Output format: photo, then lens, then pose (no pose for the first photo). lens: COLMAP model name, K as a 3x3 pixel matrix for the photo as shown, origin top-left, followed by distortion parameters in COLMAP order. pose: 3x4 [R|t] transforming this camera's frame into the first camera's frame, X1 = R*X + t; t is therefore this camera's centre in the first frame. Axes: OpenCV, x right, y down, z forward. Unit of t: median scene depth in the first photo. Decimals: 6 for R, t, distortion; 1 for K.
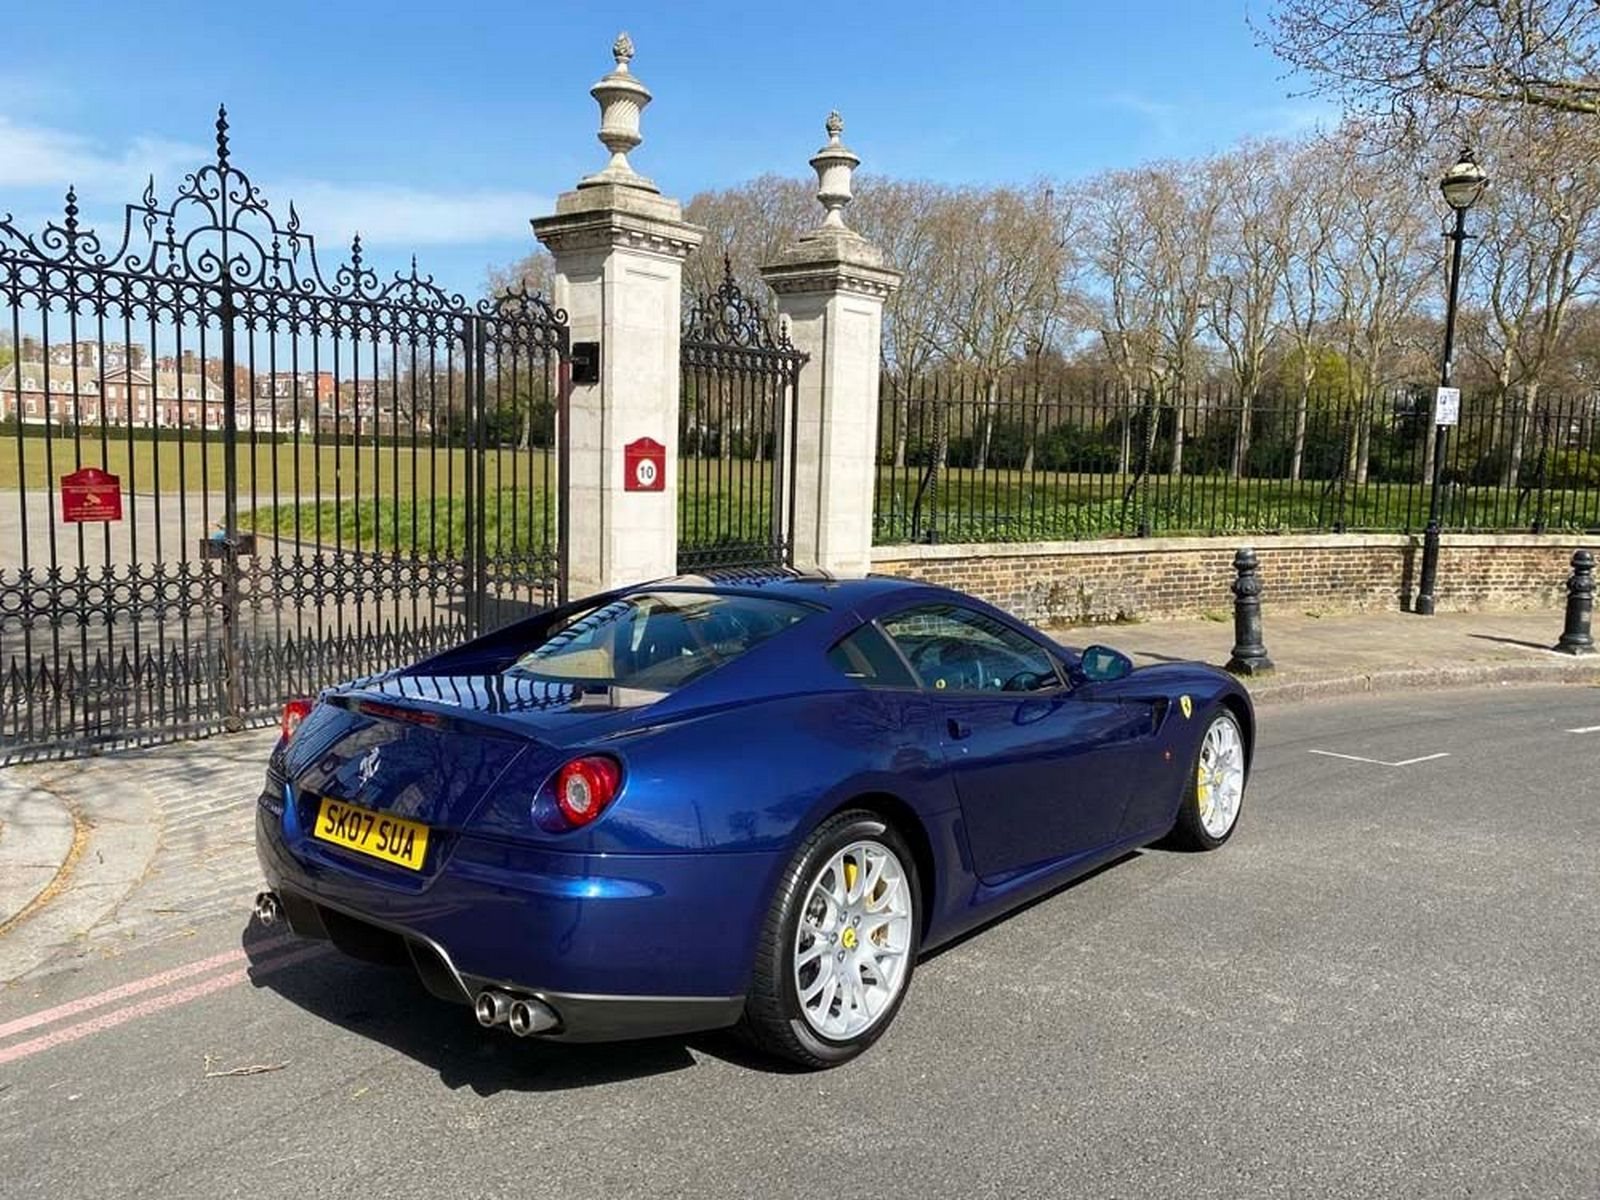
lens RADIAL K [[1211.3, 0, 798.7], [0, 1211.3, 587.8], [0, 0, 1]] dist [0.041082, -0.043284]
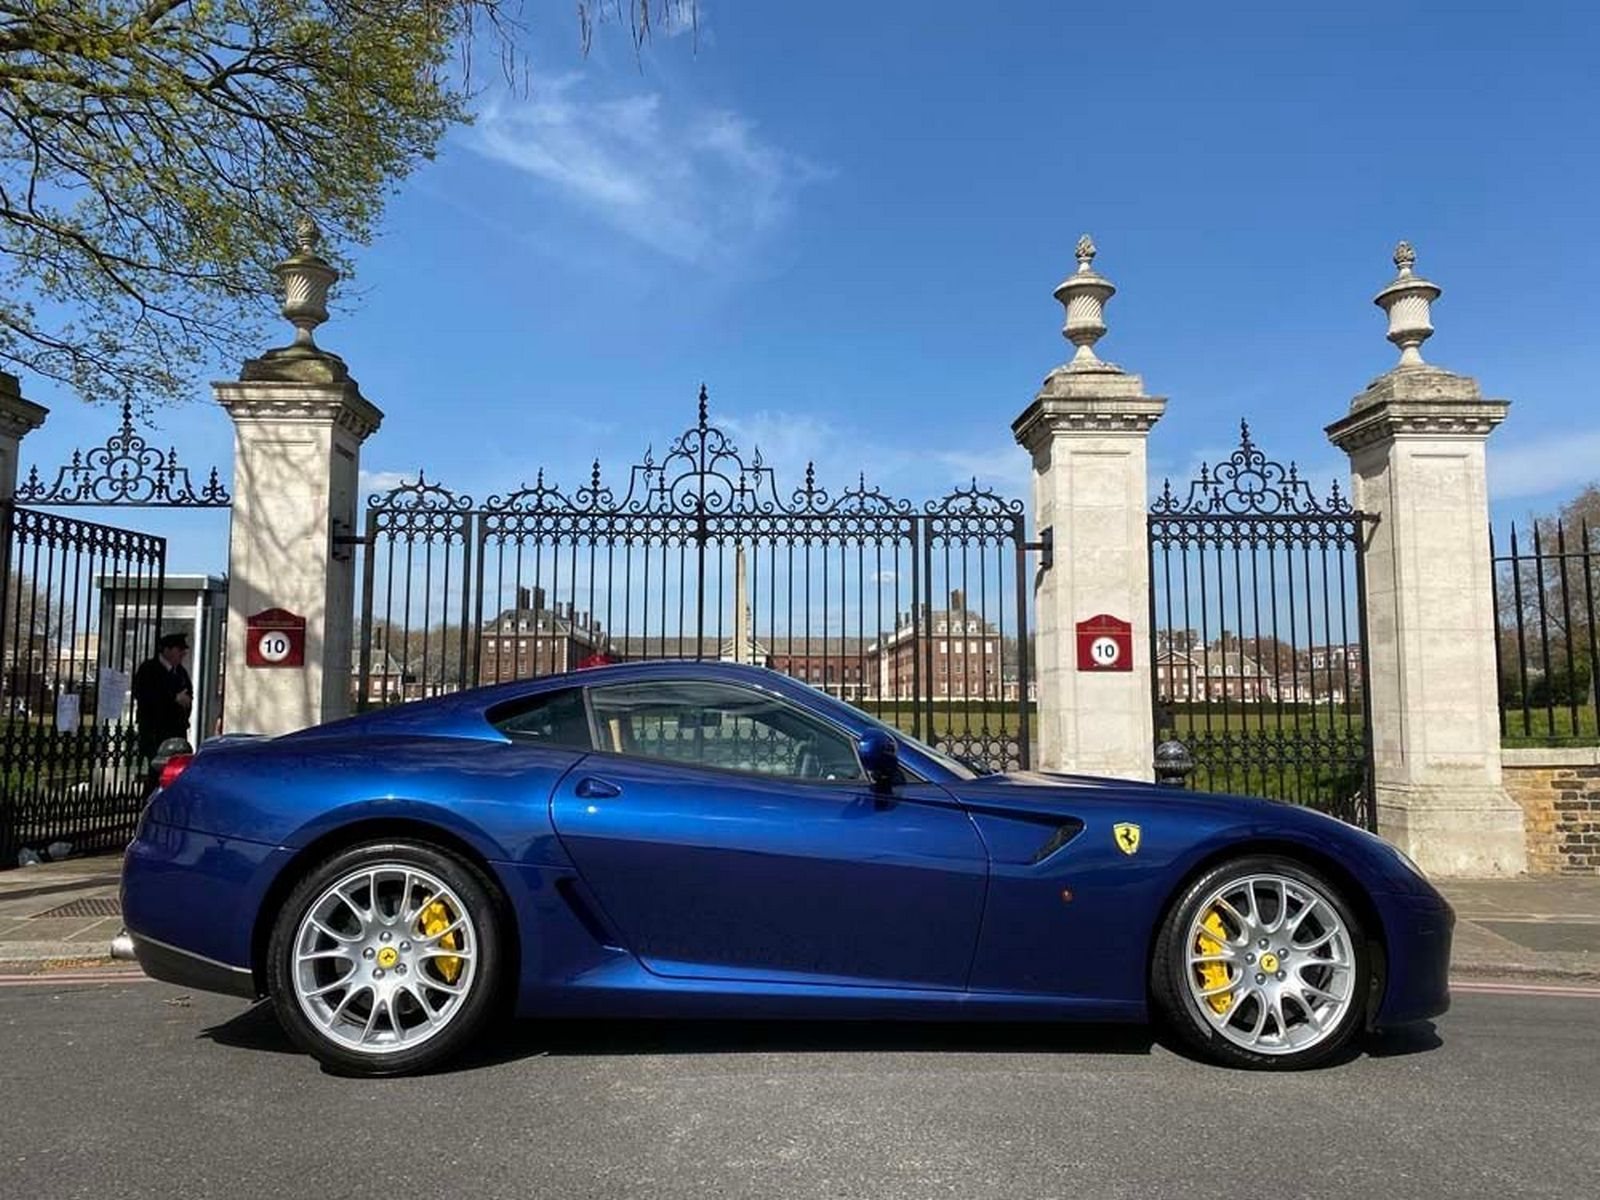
lens RADIAL K [[1211.3, 0, 788.3], [0, 1211.3, 585.8], [0, 0, 1]] dist [0.041082, -0.043284]
pose [[0.687197, -0.103589, -0.719048, 0.419832], [-0.059431, 0.978448, -0.197758, 0.061721], [0.724036, 0.178632, 0.666230, 0.183353]]
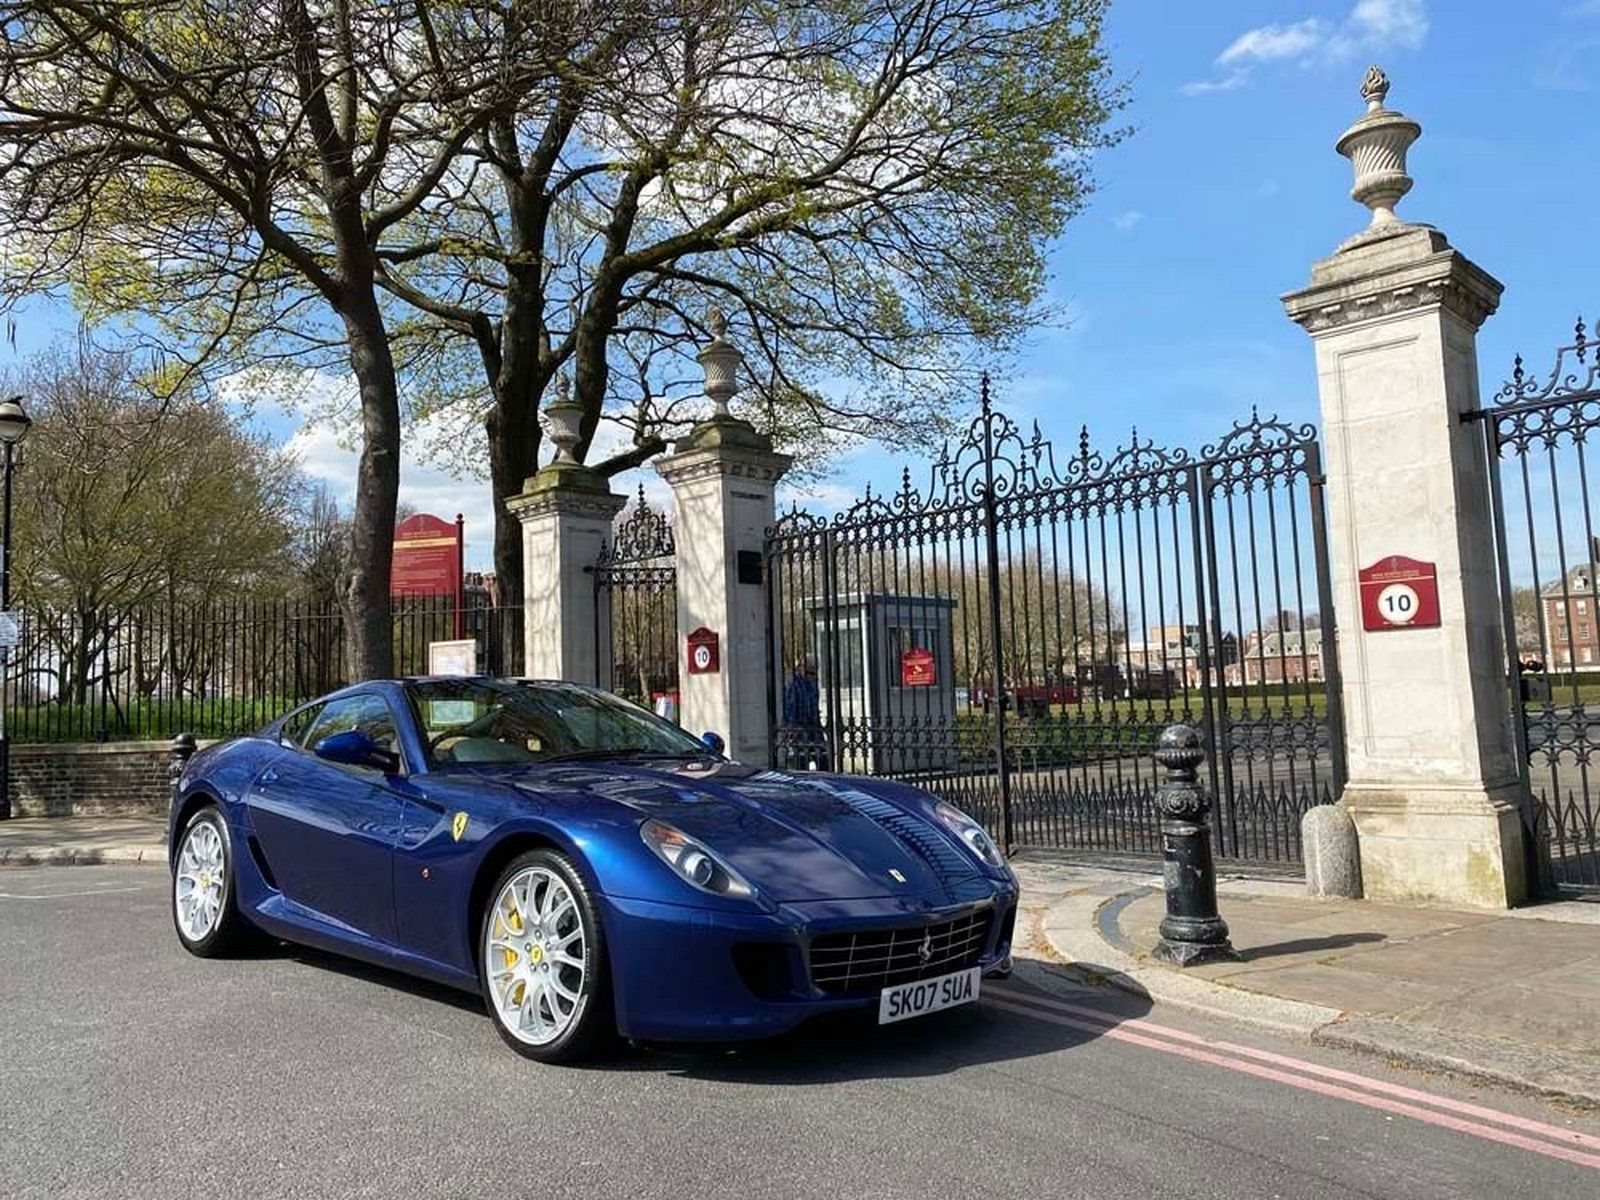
lens RADIAL K [[1211.3, 0, 802.2], [0, 1211.3, 584.0], [0, 0, 1]] dist [0.041082, -0.043284]
pose [[-0.061236, -0.129528, -0.989683, 0.662176], [-0.075915, 0.989276, -0.124777, 0.012225], [0.995232, 0.067491, -0.070413, 0.737223]]
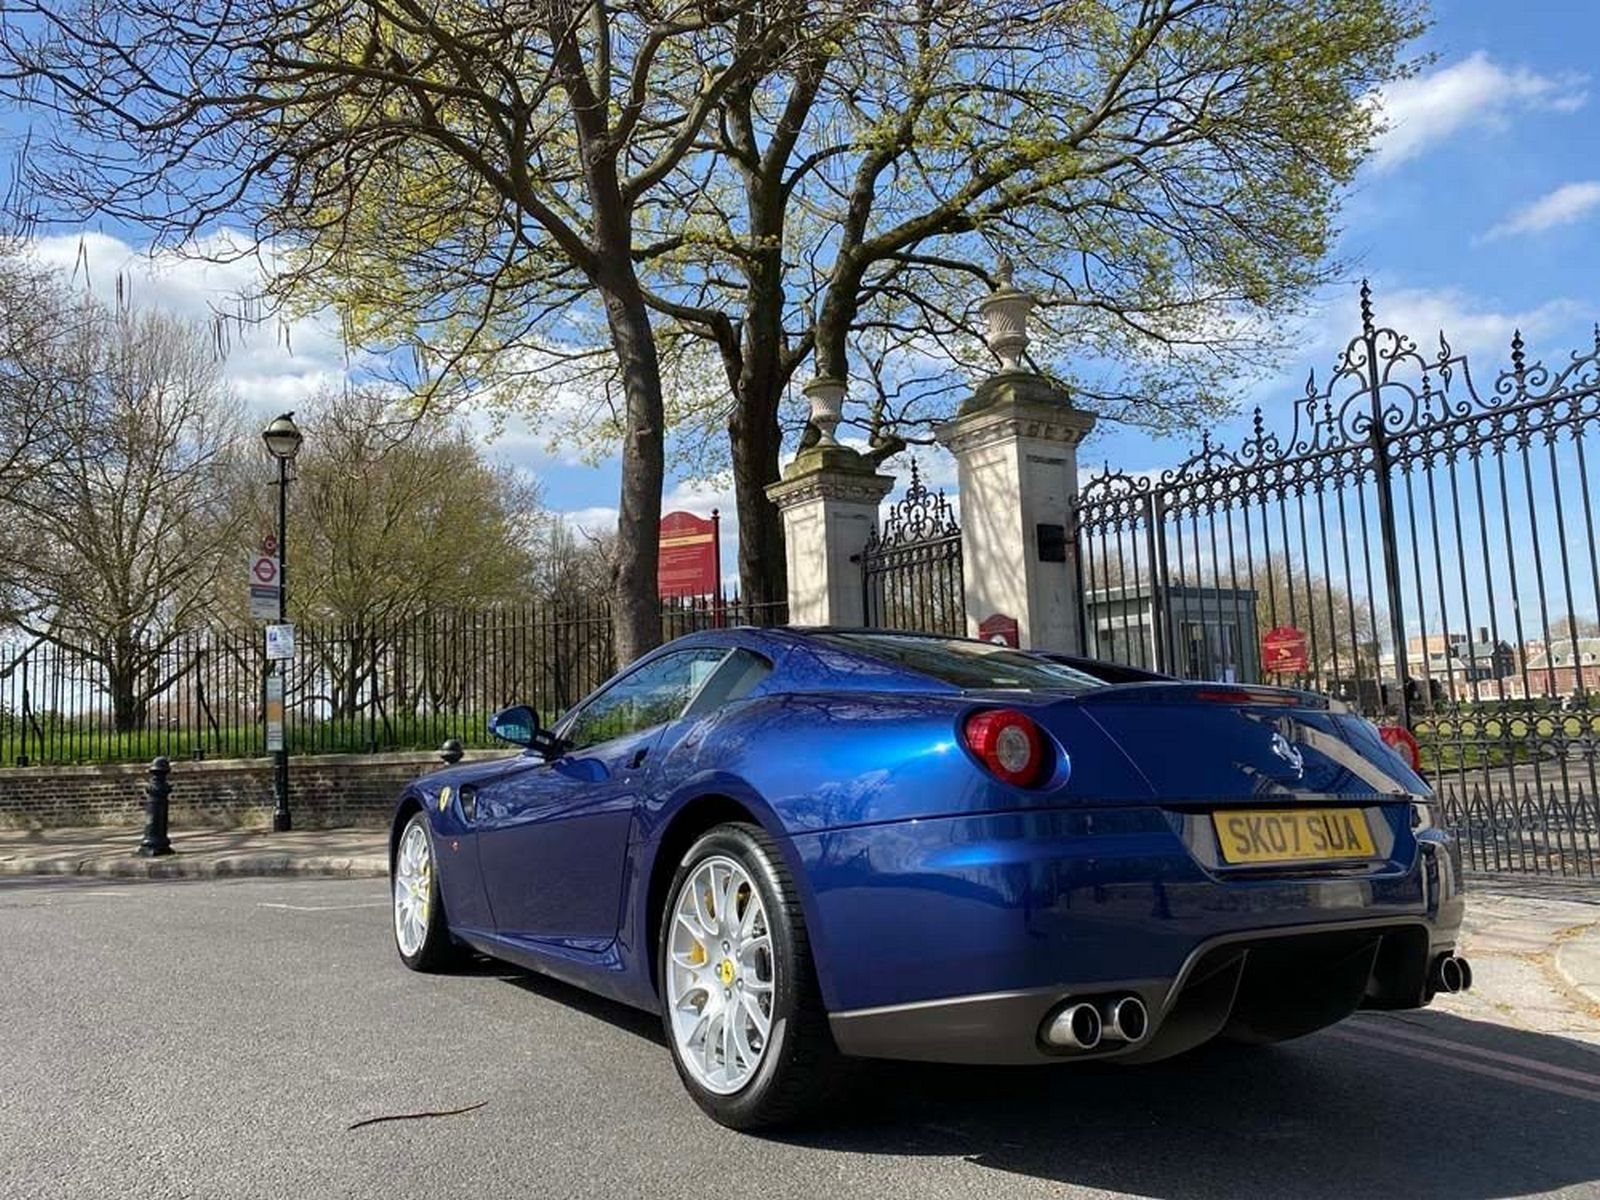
lens RADIAL K [[1211.3, 0, 794.9], [0, 1211.3, 587.5], [0, 0, 1]] dist [0.041082, -0.043284]
pose [[-0.243147, -0.139451, -0.959913, 0.519660], [-0.070968, 0.989517, -0.125775, 0.035905], [0.967390, 0.037542, -0.250495, 0.643145]]
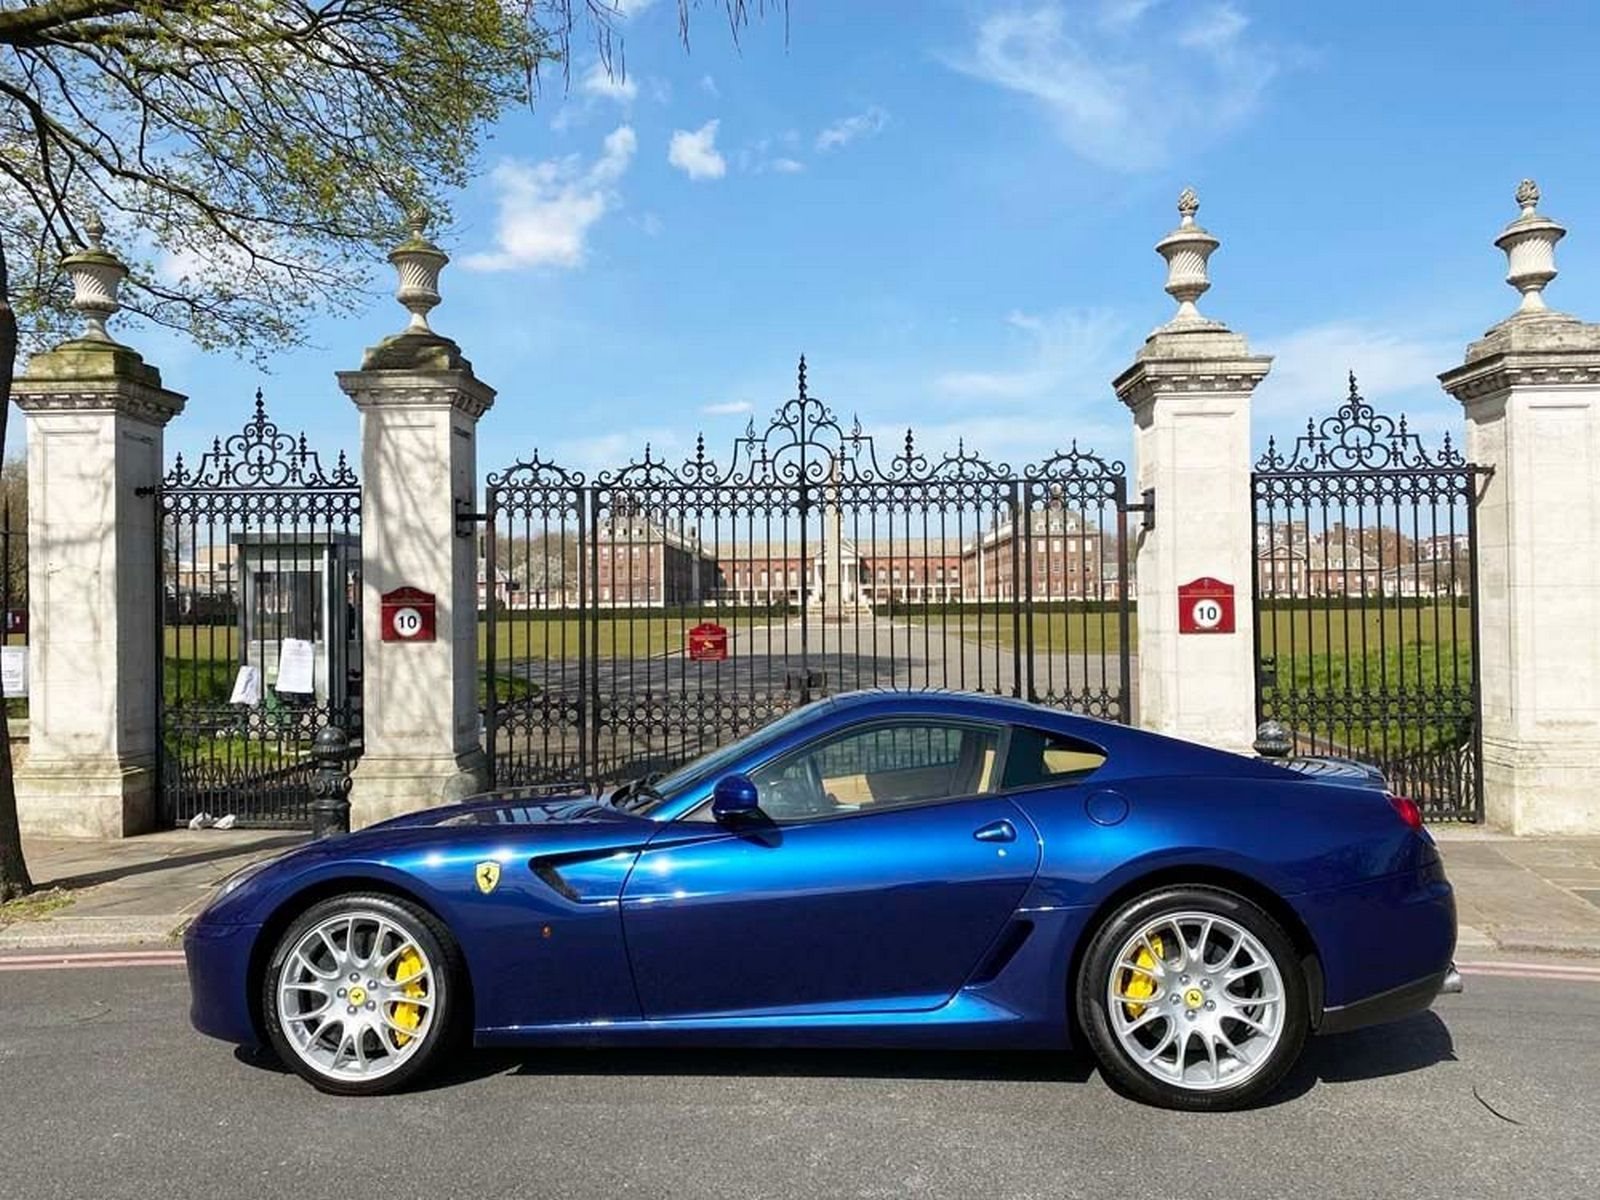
lens RADIAL K [[1211.3, 0, 789.3], [0, 1211.3, 593.2], [0, 0, 1]] dist [0.041082, -0.043284]
pose [[0.628624, -0.050670, -0.776057, 0.442588], [-0.052137, 0.992885, -0.107059, 0.009740], [0.775960, 0.107761, 0.621509, 0.148684]]
